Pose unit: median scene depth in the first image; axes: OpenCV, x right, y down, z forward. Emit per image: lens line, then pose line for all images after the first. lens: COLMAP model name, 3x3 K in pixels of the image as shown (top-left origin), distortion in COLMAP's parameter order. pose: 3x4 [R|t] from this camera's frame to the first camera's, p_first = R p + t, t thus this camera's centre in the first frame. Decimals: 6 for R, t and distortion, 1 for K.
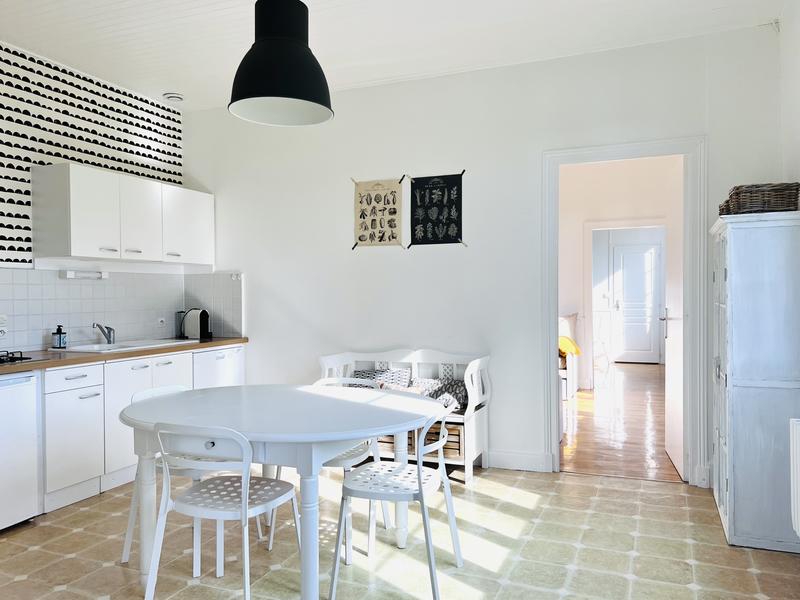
lens RADIAL K [[608.9, 0, 400.4], [0, 608.9, 300.5], [0, 0, 1]] dist [0.011637, -0.013206]
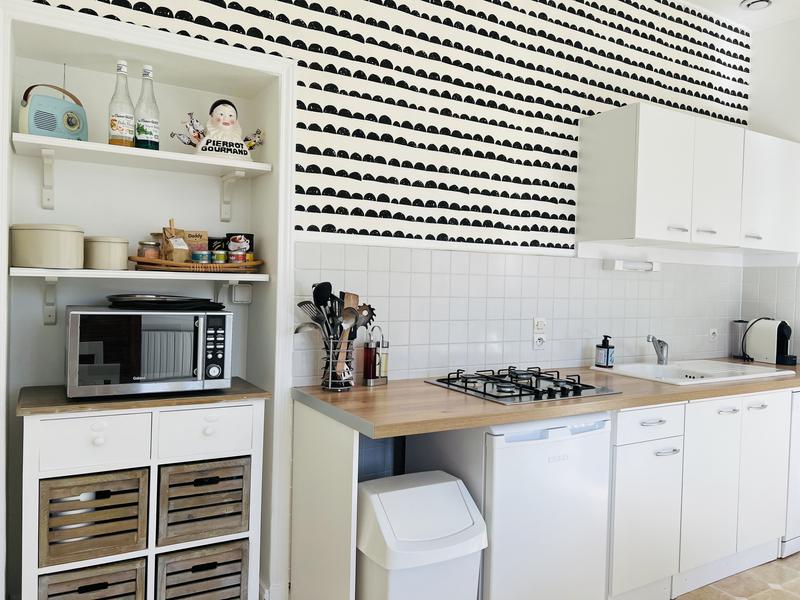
lens RADIAL K [[608.9, 0, 400.6], [0, 608.9, 297.9], [0, 0, 1]] dist [0.011637, -0.013206]
pose [[0.788948, 0.044663, -0.612834, -0.297975], [-0.039908, 0.998974, 0.021428, -0.009040], [0.613162, 0.007552, 0.789921, 0.270675]]
